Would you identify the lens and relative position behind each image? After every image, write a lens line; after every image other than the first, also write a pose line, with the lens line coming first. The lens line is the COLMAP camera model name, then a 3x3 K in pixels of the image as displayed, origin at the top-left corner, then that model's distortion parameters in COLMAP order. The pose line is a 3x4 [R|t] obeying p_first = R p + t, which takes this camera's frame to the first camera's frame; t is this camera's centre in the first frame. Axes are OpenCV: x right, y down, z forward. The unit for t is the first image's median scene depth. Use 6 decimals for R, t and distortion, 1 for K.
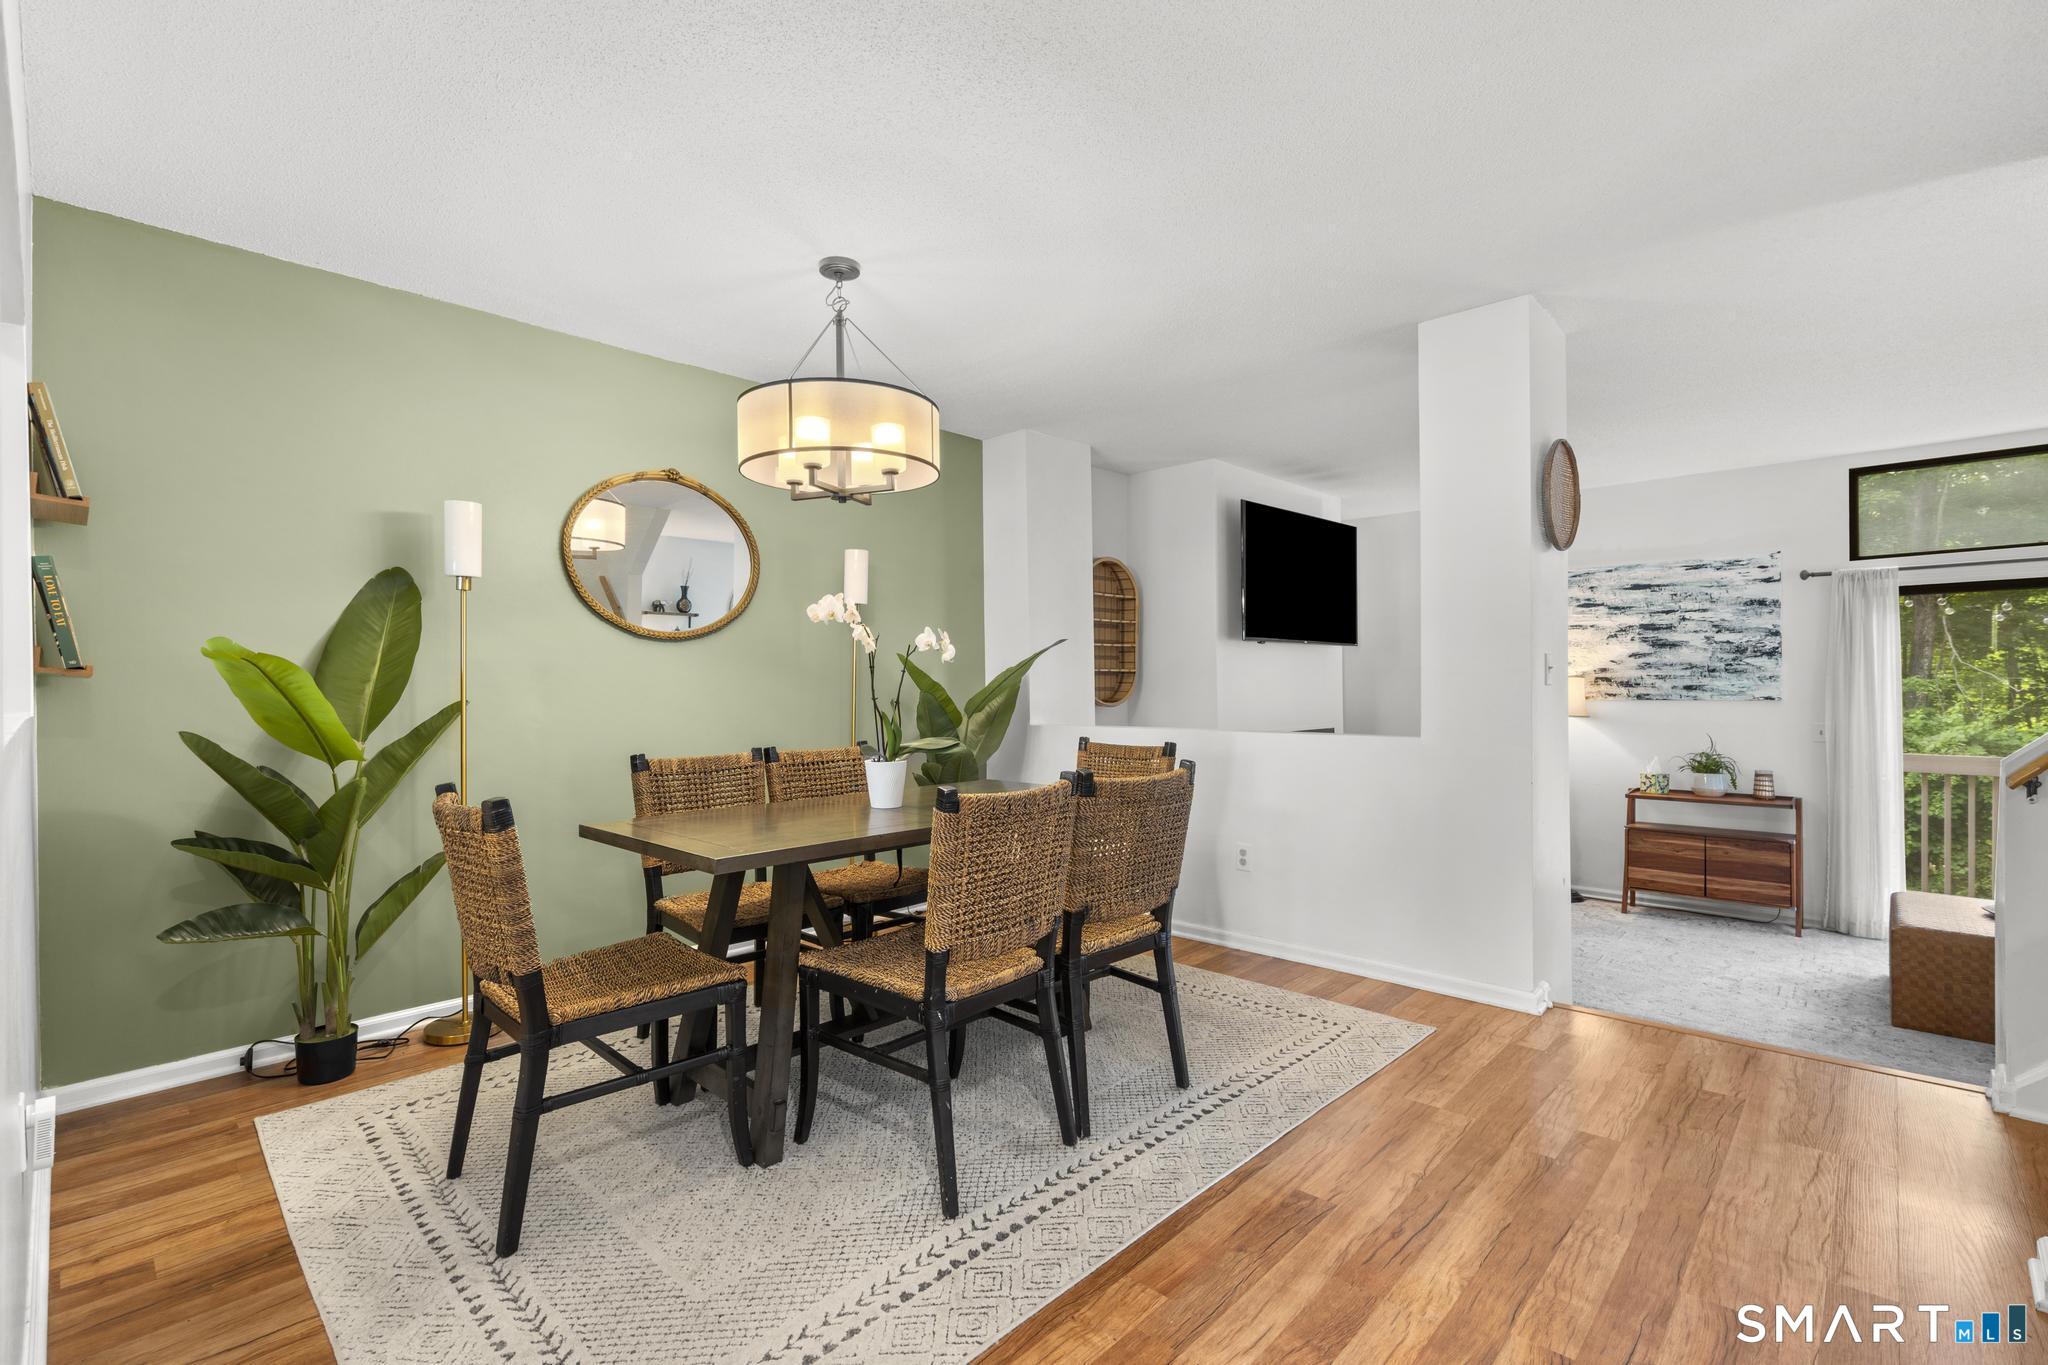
lens RADIAL K [[920.2, 0, 1014.3], [0, 920.2, 685.3], [0, 0, 1]] dist [-0.002966, 0.000565]
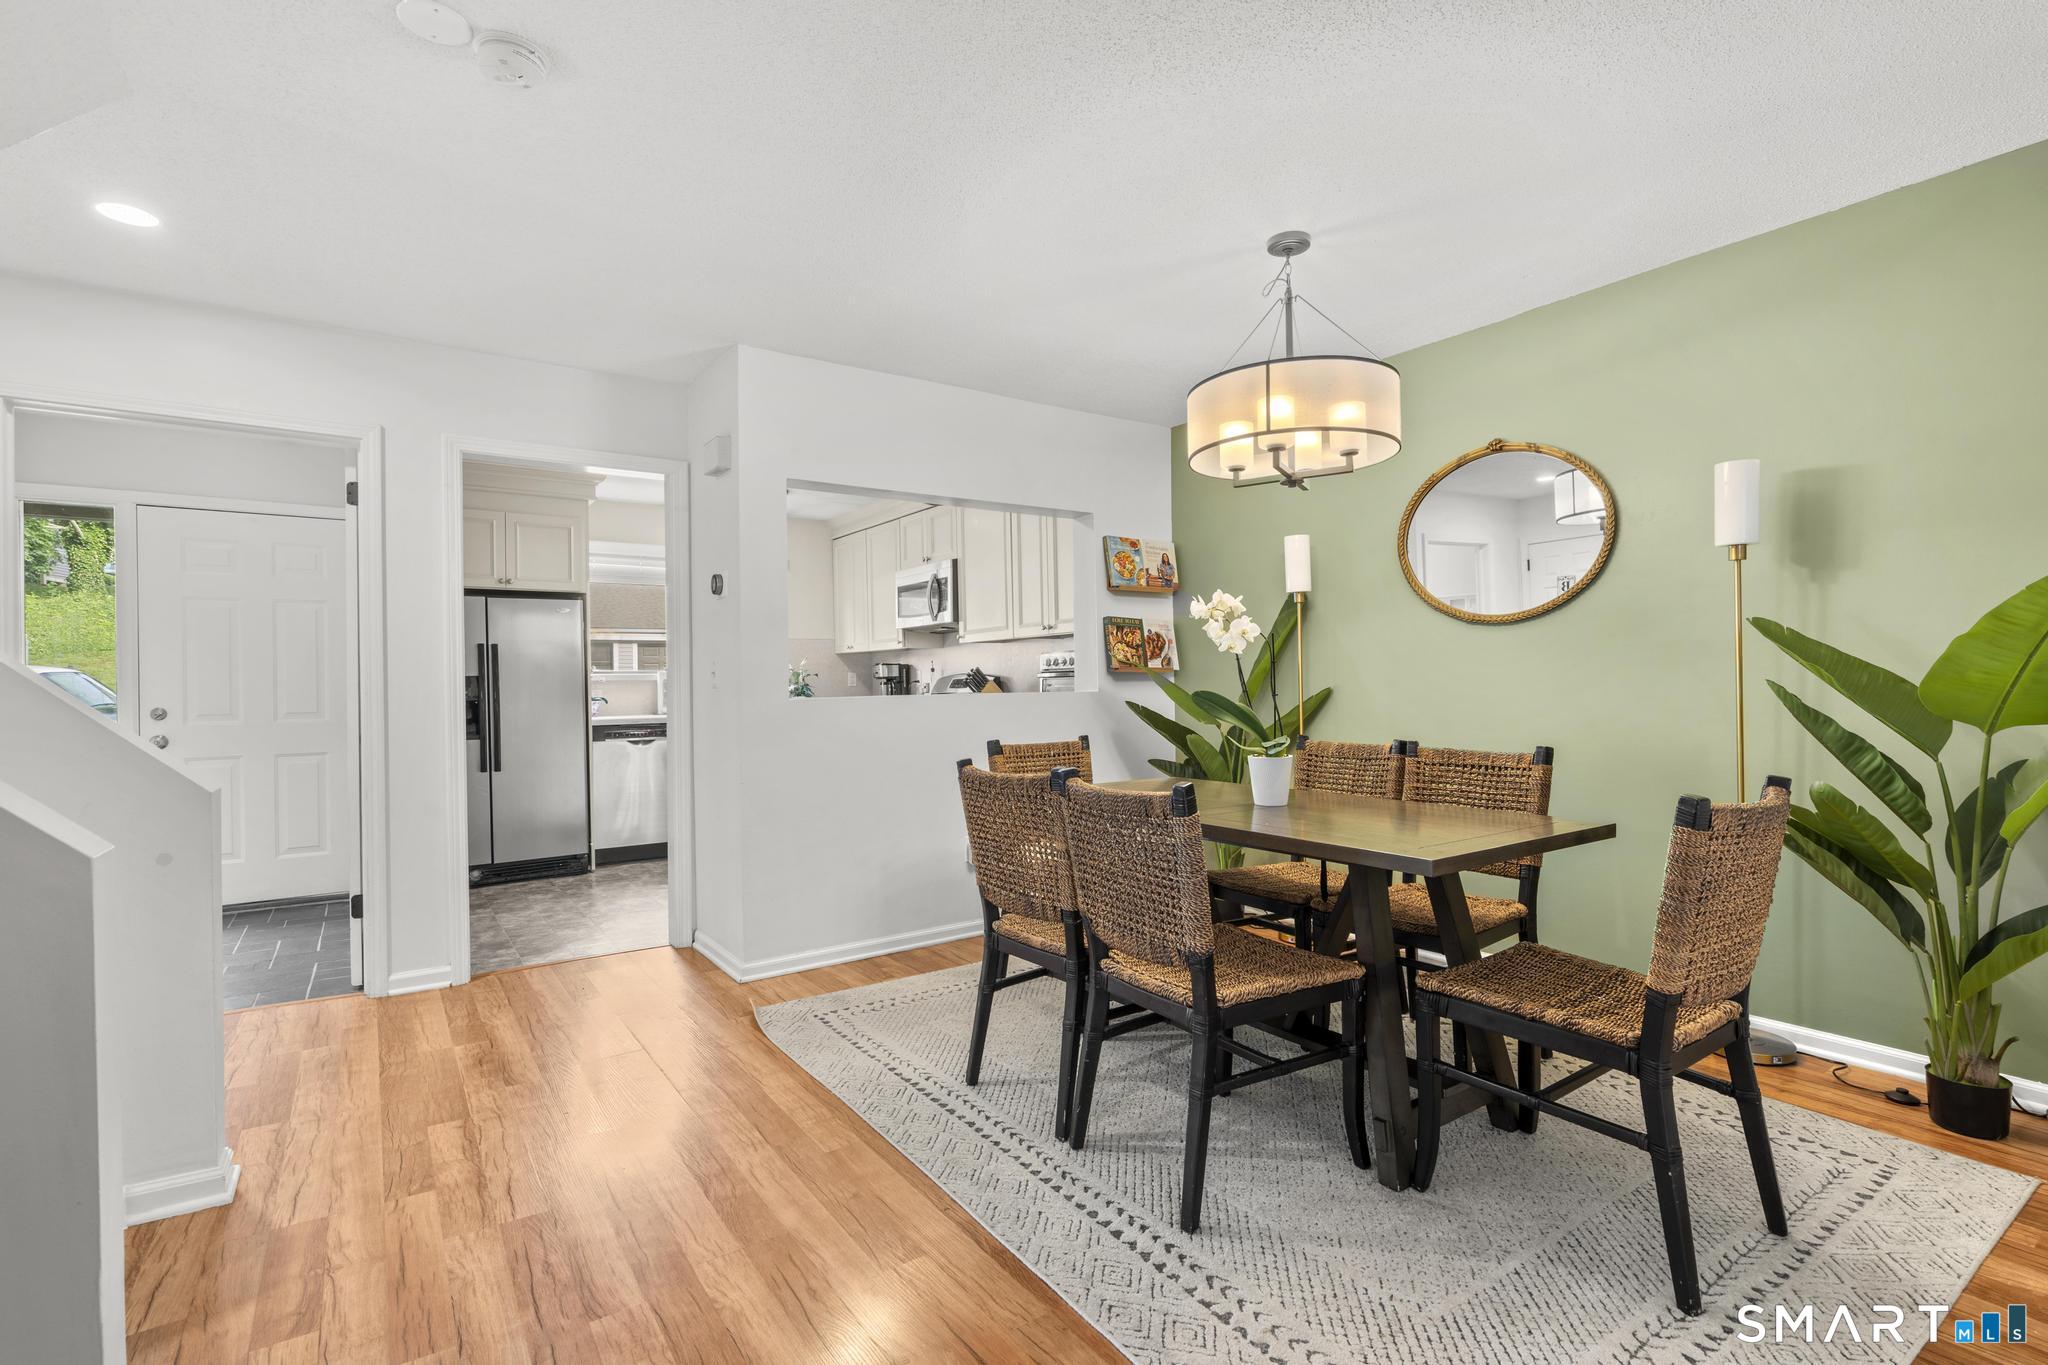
lens RADIAL K [[931.0, 0, 1011.7], [0, 931.0, 682.5], [0, 0, 1]] dist [-0.003661, 0.000005]
pose [[-0.198385, 0.009661, -0.980077, 0.447422], [0.014505, 0.999871, 0.006920, -0.001786], [0.980017, -0.012843, -0.198499, 0.488351]]
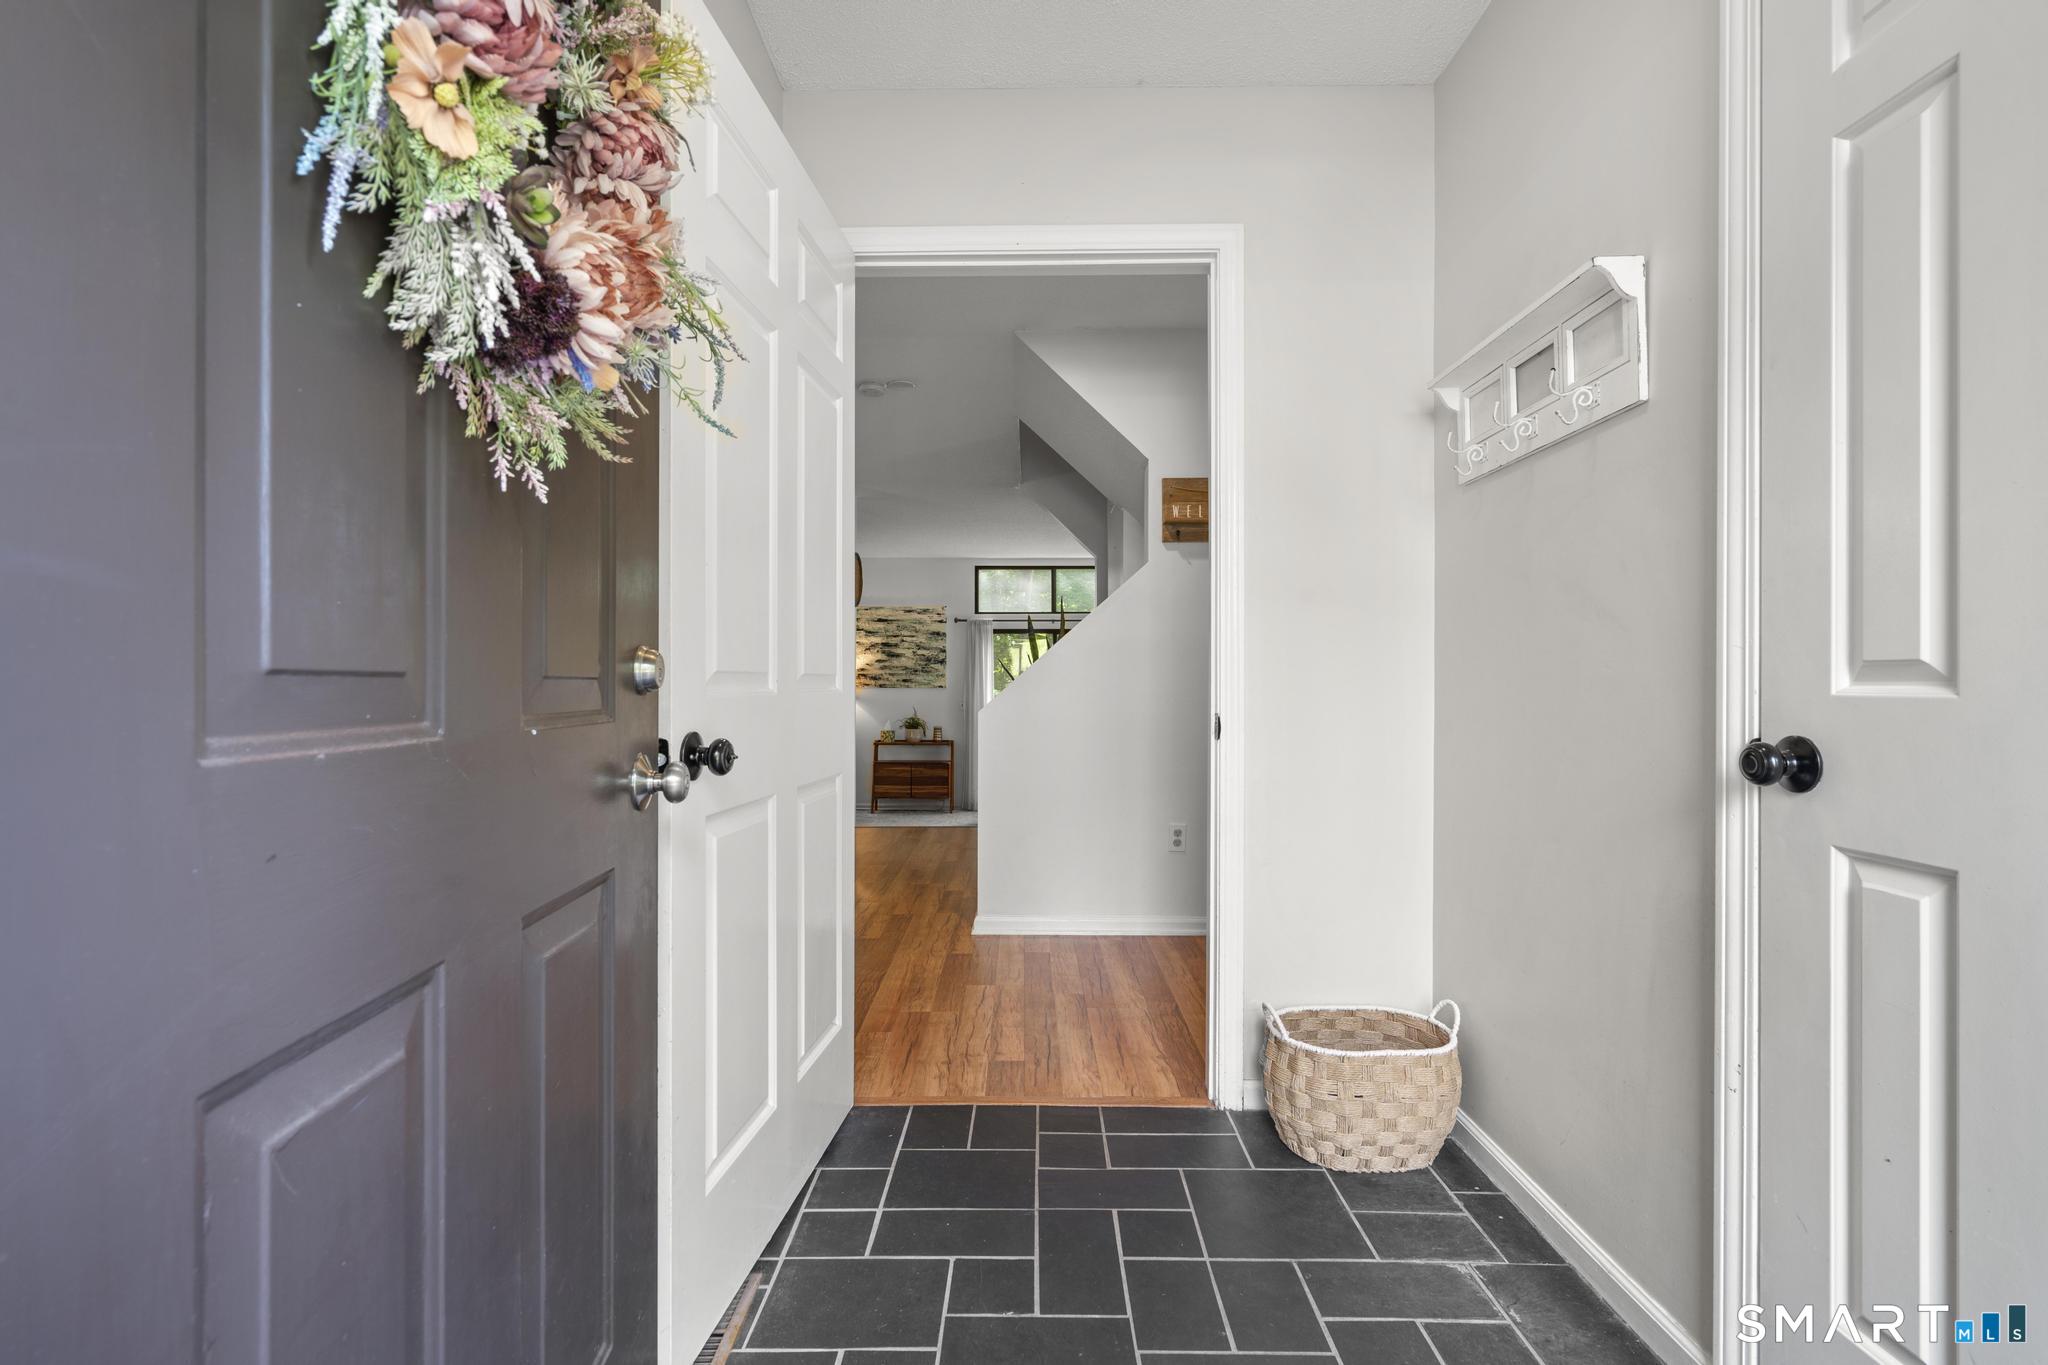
lens RADIAL K [[920.2, 0, 1014.3], [0, 920.2, 685.3], [0, 0, 1]] dist [-0.002966, 0.000565]
pose [[0.730107, 0.012946, 0.683210, -0.332907], [-0.009830, 0.999916, -0.008443, 0.026792], [-0.683262, -0.000552, 0.730173, -0.452473]]
